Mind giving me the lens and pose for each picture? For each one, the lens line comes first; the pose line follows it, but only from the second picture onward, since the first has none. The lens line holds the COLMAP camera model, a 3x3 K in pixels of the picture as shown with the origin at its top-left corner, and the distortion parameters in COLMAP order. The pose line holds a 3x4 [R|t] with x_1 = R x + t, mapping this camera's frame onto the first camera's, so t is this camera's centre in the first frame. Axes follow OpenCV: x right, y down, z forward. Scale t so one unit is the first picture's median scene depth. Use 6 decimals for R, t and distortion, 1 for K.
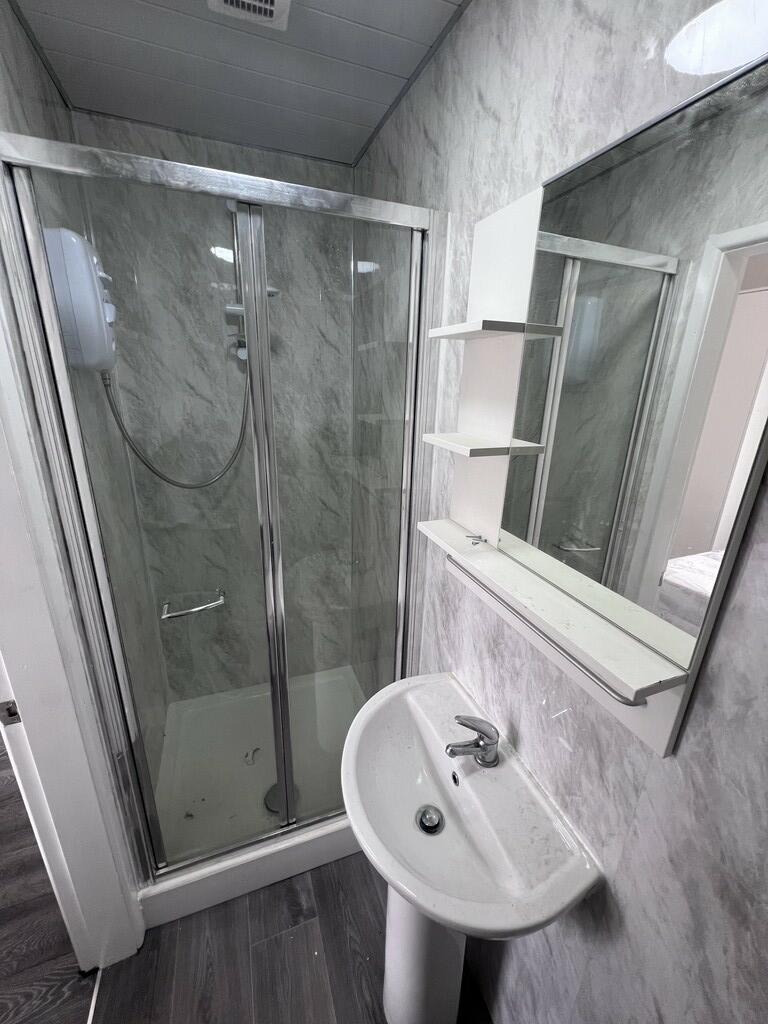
lens RADIAL K [[410.0, 0, 382.6], [0, 410.0, 507.4], [0, 0, 1]] dist [0.001861, 0.000301]
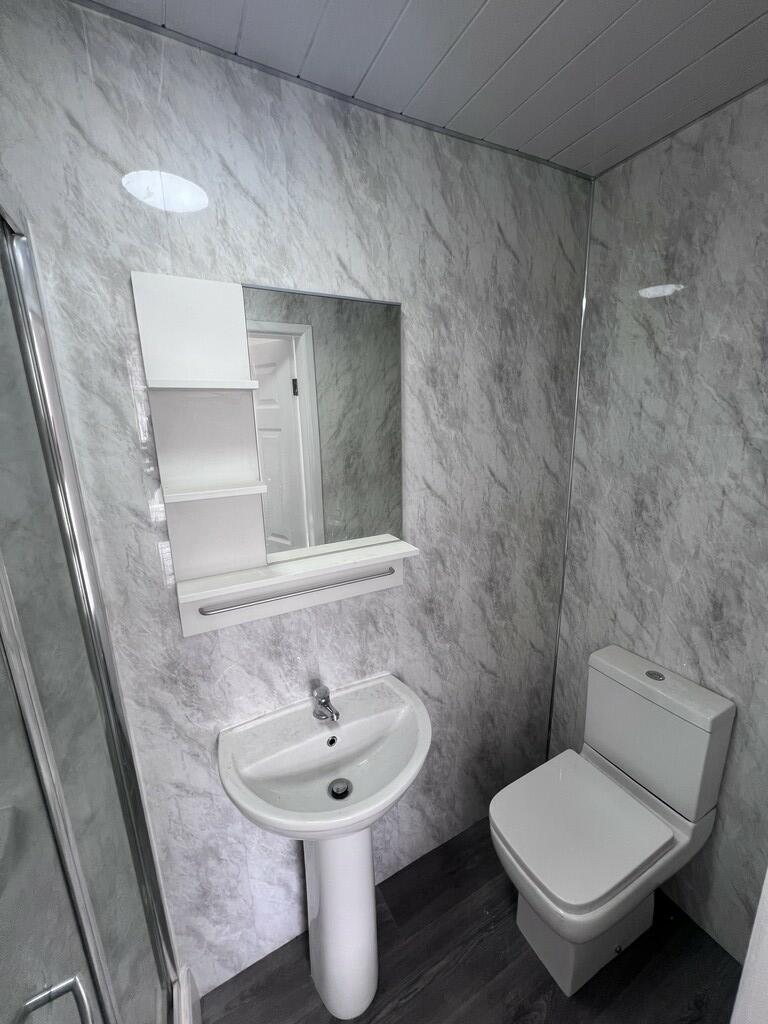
lens RADIAL K [[410.8, 0, 384.3], [0, 410.8, 515.3], [0, 0, 1]] dist [-0.003440, -0.000096]
pose [[-0.131503, -0.253360, 0.958392, -0.925797], [0.322937, 0.903101, 0.283054, -0.273163], [-0.937240, 0.346723, -0.036941, 0.712234]]
